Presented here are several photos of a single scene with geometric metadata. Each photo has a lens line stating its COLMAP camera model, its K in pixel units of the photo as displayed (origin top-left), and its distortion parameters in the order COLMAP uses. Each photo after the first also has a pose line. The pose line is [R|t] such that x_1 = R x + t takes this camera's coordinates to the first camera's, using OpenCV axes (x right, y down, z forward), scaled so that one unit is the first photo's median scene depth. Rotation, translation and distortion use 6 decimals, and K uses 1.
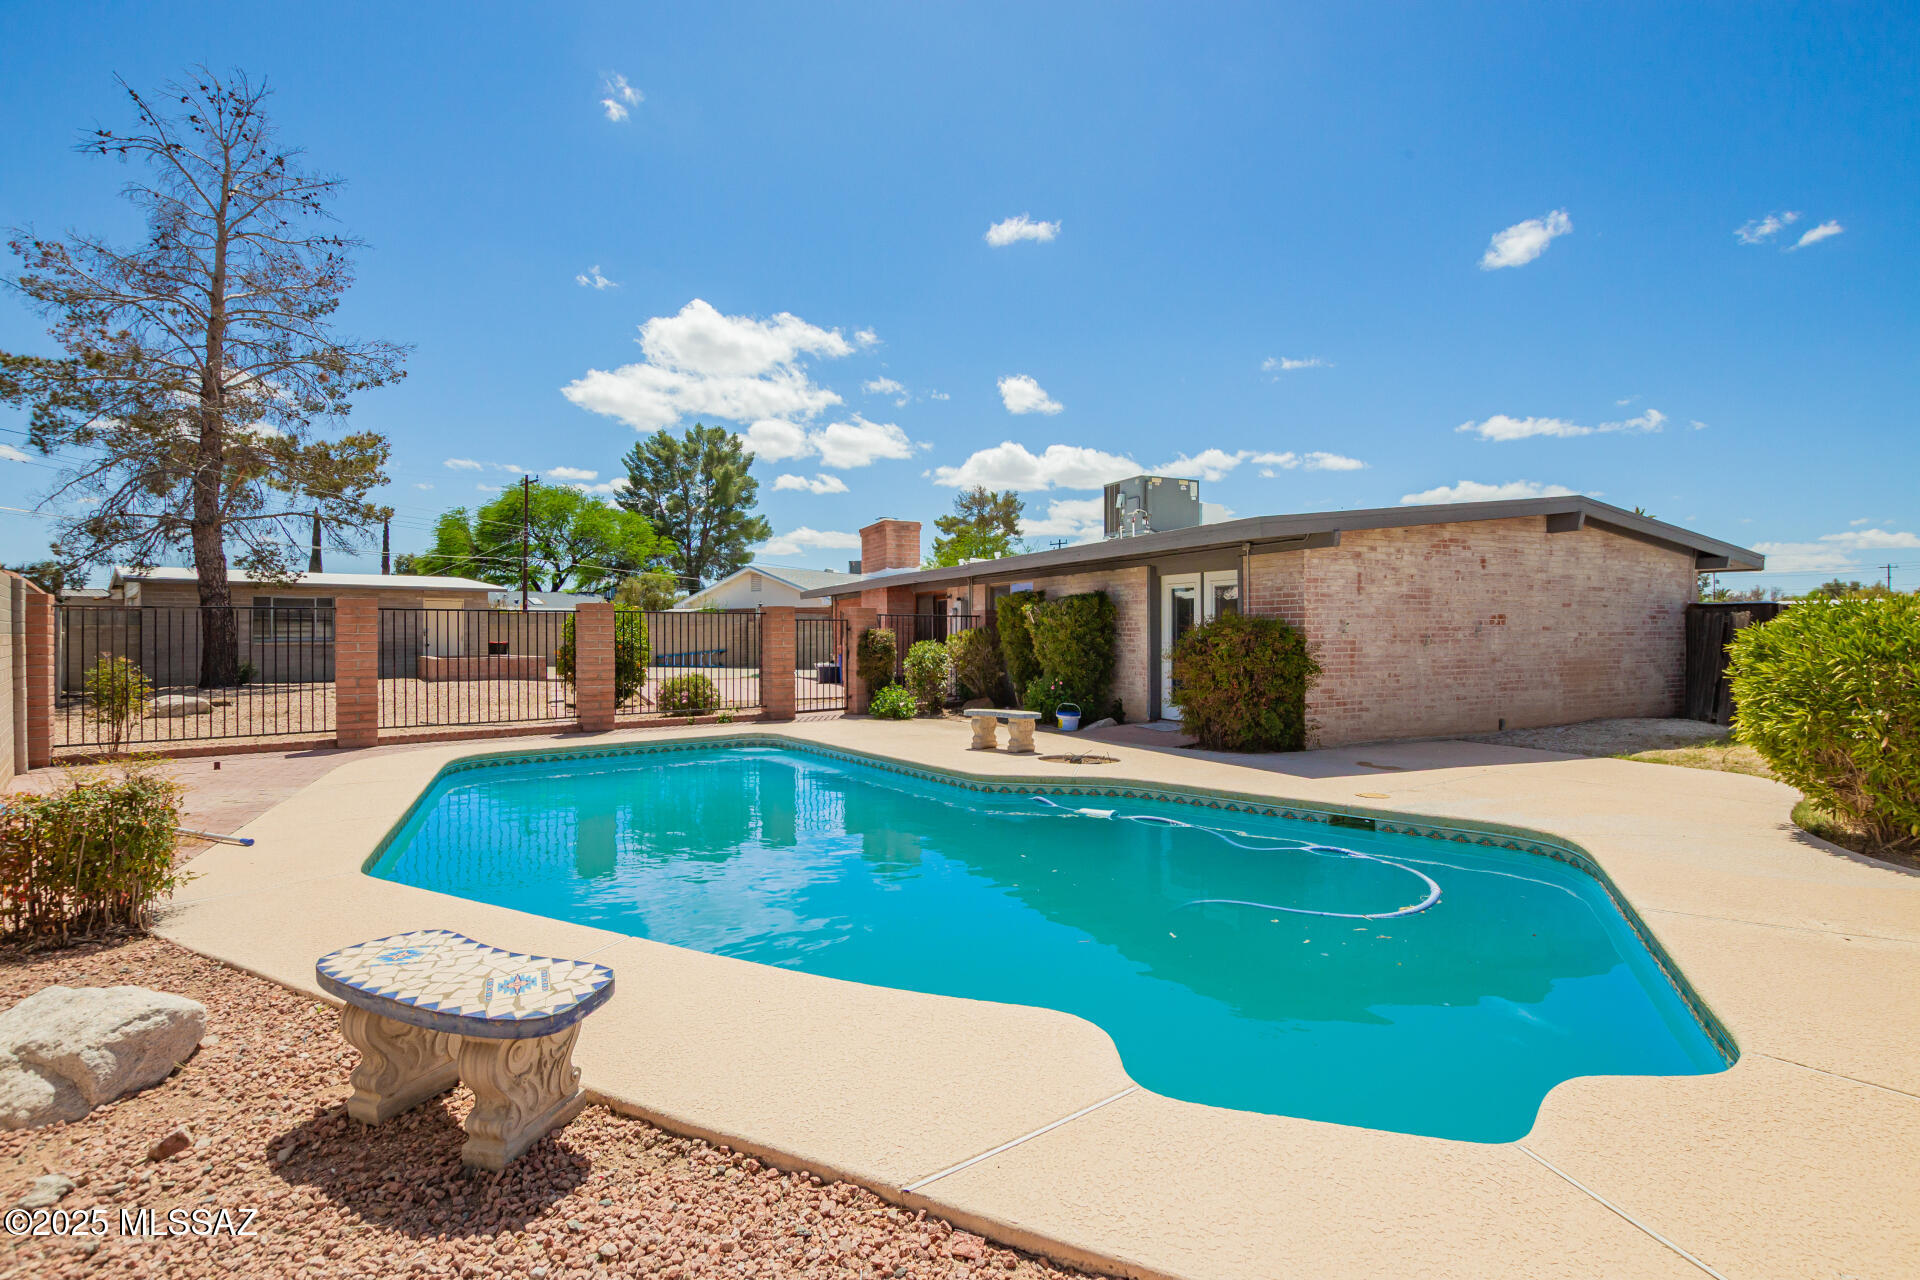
lens RADIAL K [[873.2, 0, 960.0], [0, 873.2, 640.0], [0, 0, 1]] dist [0.000643, -0.000109]
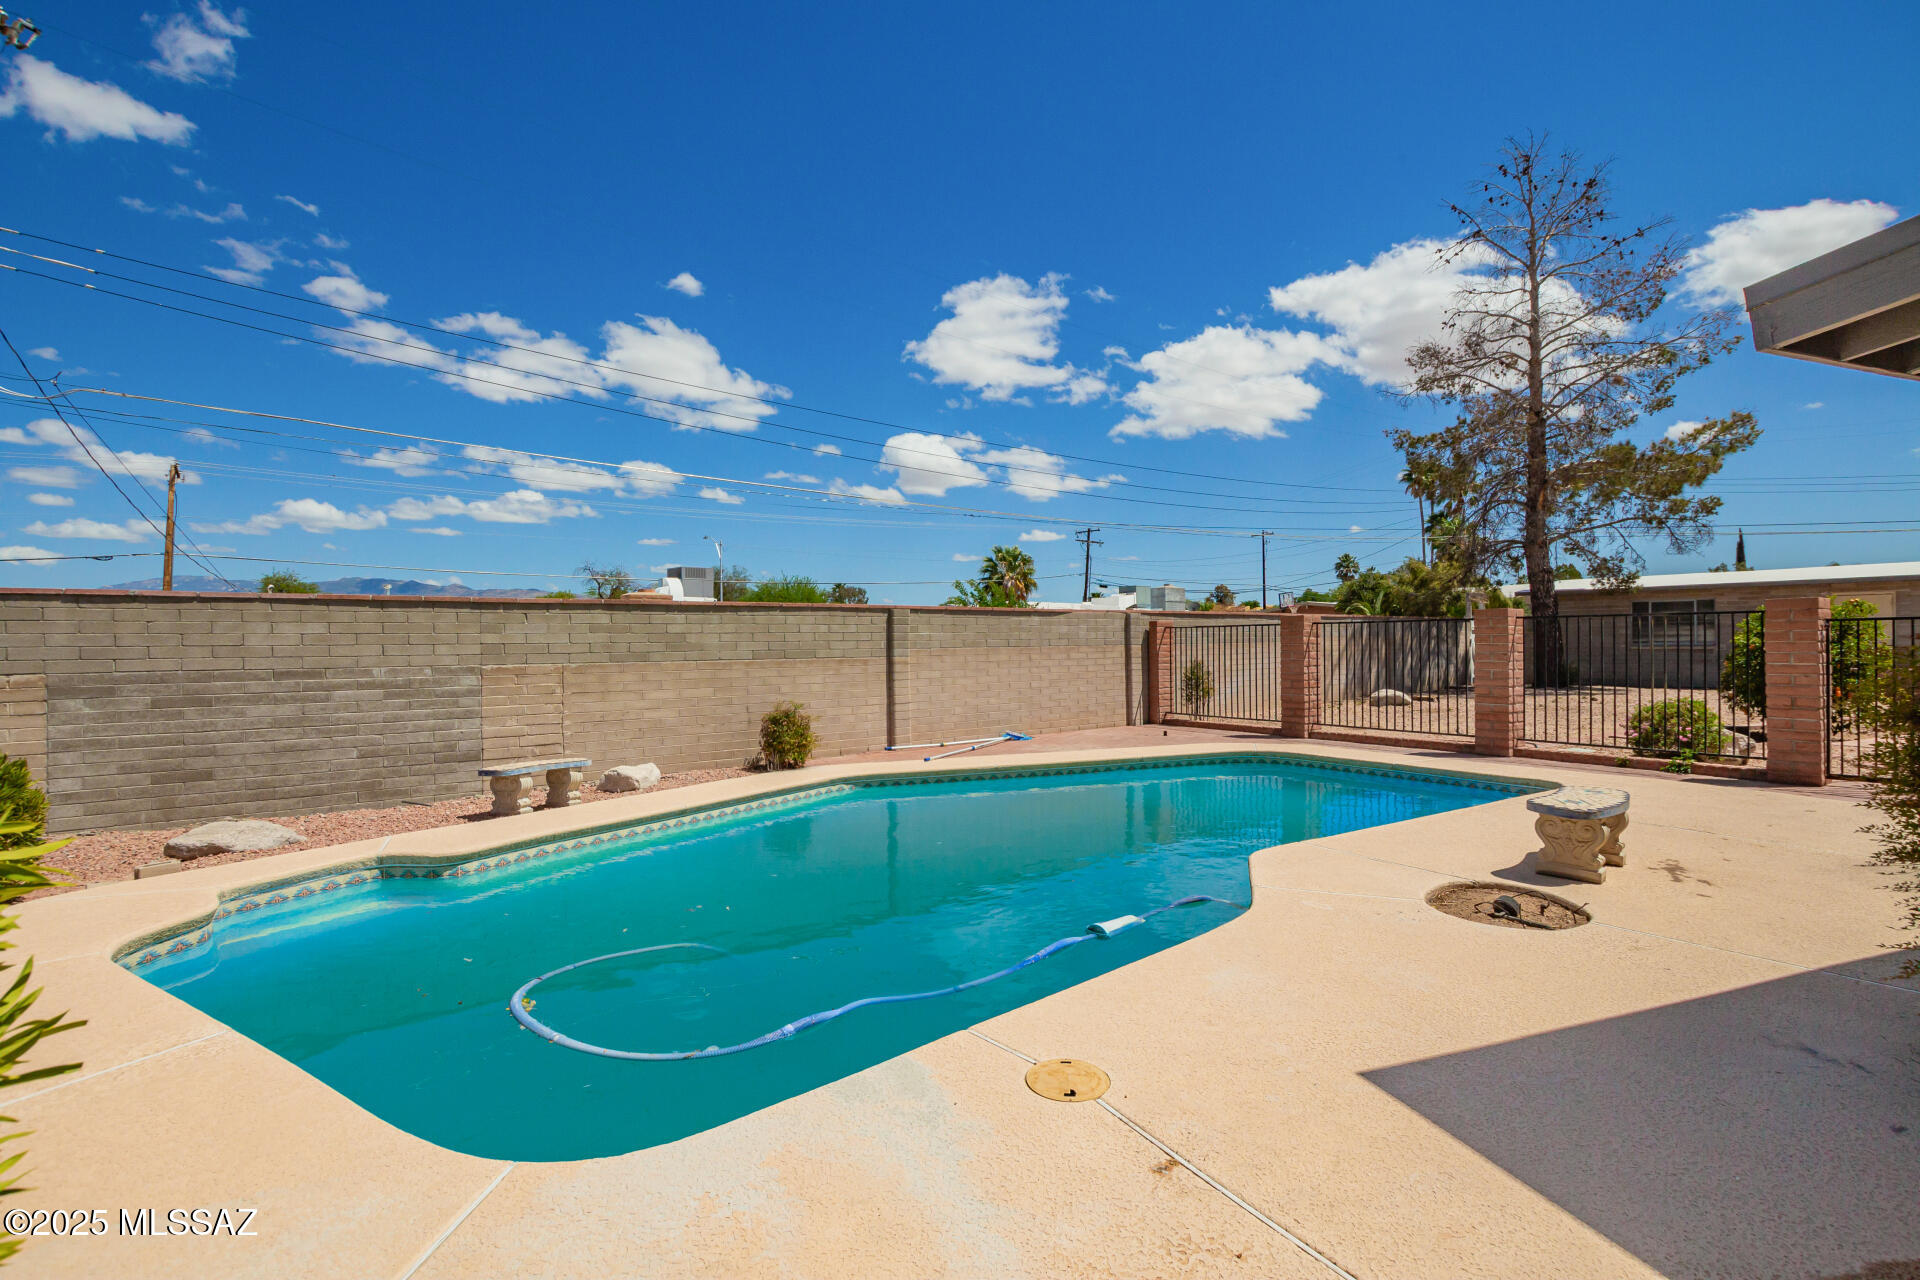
lens RADIAL K [[873.2, 0, 960.0], [0, 873.2, 640.0], [0, 0, 1]] dist [0.000643, -0.000109]
pose [[0.073765, 0.001466, -0.997275, 0.251752], [-0.001957, 0.999997, 0.001326, -0.006868], [0.997274, 0.001854, 0.073768, 0.223158]]
